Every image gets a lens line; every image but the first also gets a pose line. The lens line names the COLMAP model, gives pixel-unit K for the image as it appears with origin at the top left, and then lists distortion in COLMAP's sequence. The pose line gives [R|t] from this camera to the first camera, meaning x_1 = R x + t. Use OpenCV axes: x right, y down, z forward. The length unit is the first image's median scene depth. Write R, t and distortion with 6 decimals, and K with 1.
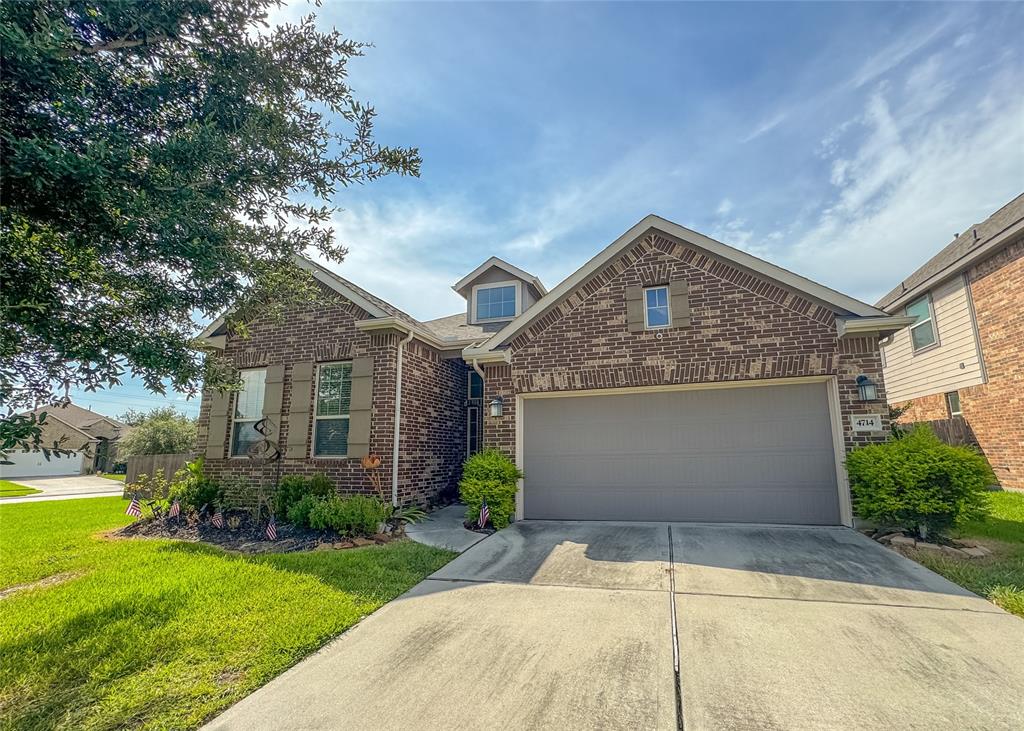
lens RADIAL K [[446.6, 0, 512.8], [0, 446.6, 378.2], [0, 0, 1]] dist [-0.054709, 0.000078]
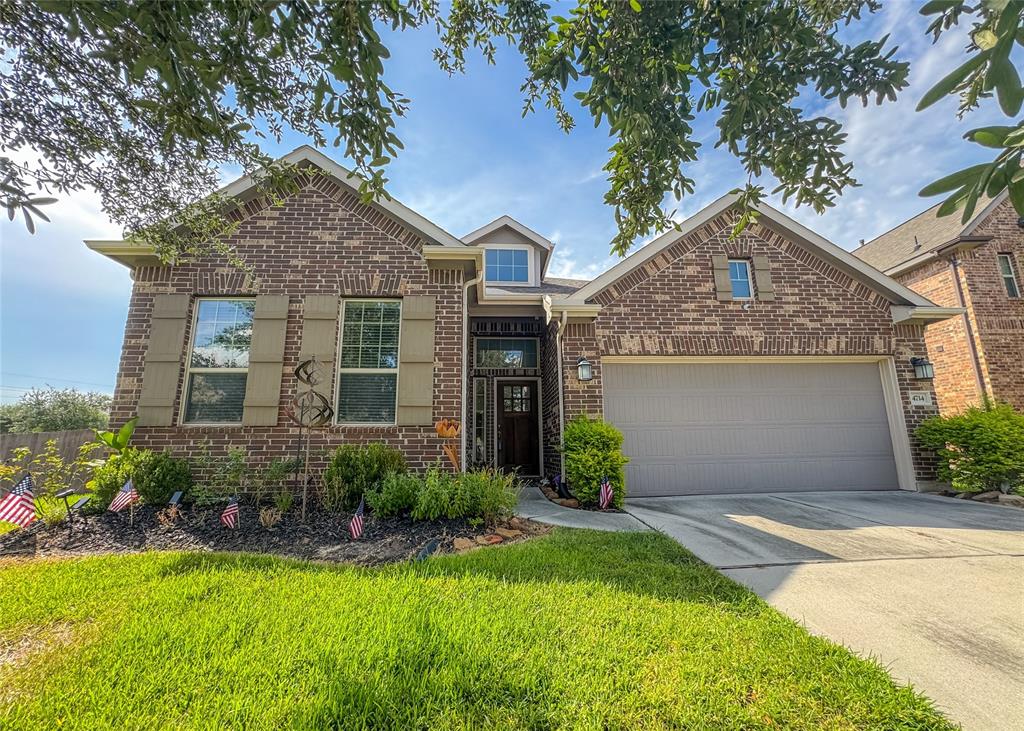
lens RADIAL K [[422.6, 0, 512.0], [0, 422.6, 365.5], [0, 0, 1]] dist [-0.051004, 0.012651]
pose [[0.940772, 0.068712, 0.332003, -0.465603], [-0.060904, 0.997568, -0.033879, 0.099314], [-0.333524, 0.011652, 0.942670, 0.285785]]
